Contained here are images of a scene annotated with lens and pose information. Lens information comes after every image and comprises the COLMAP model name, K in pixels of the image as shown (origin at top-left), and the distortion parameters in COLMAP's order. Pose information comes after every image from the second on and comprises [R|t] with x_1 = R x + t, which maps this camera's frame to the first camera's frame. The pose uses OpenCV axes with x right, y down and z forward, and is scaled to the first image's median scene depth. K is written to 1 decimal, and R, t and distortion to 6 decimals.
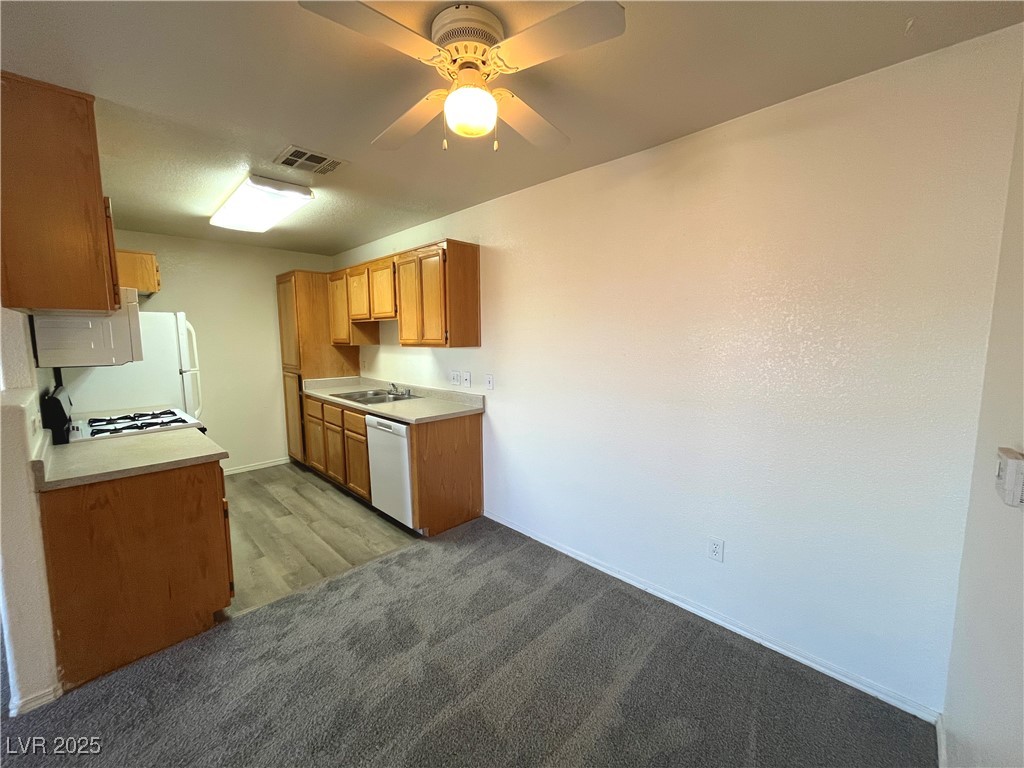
lens RADIAL K [[413.5, 0, 507.8], [0, 413.5, 384.3], [0, 0, 1]] dist [-0.001906, -0.000173]
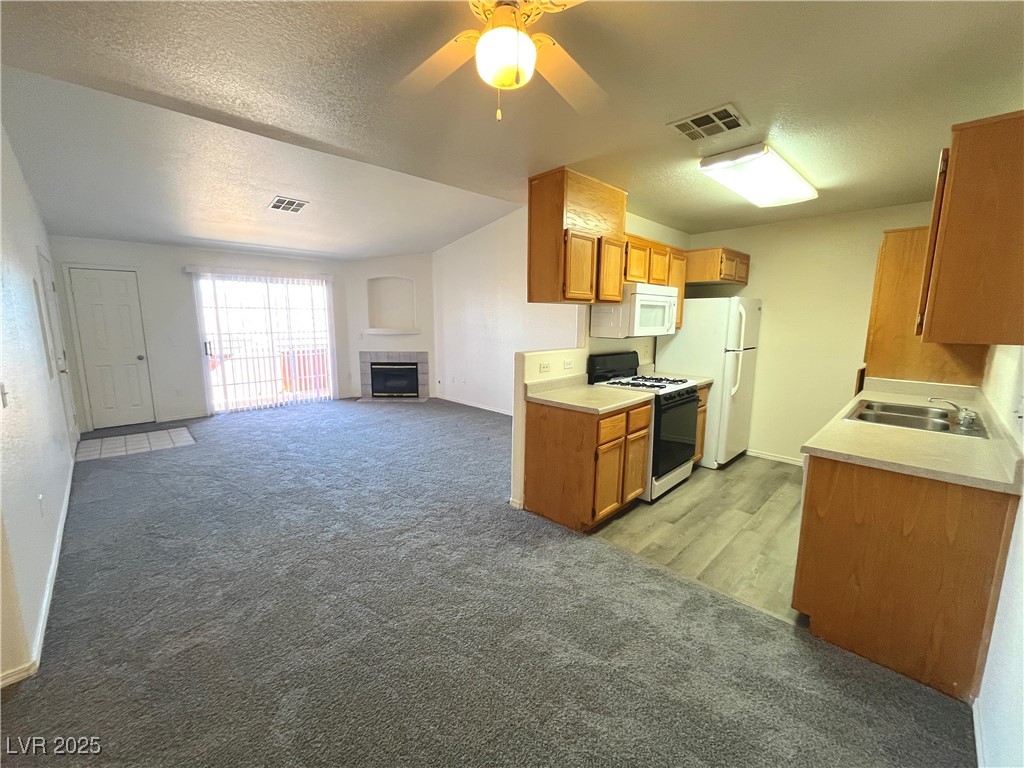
lens RADIAL K [[413.5, 0, 507.8], [0, 413.5, 384.3], [0, 0, 1]] dist [-0.001906, -0.000173]
pose [[-0.010475, 0.161773, -0.986772, 0.350348], [-0.121367, 0.979325, 0.161841, -0.052052], [0.992552, 0.121457, 0.009376, 0.430469]]
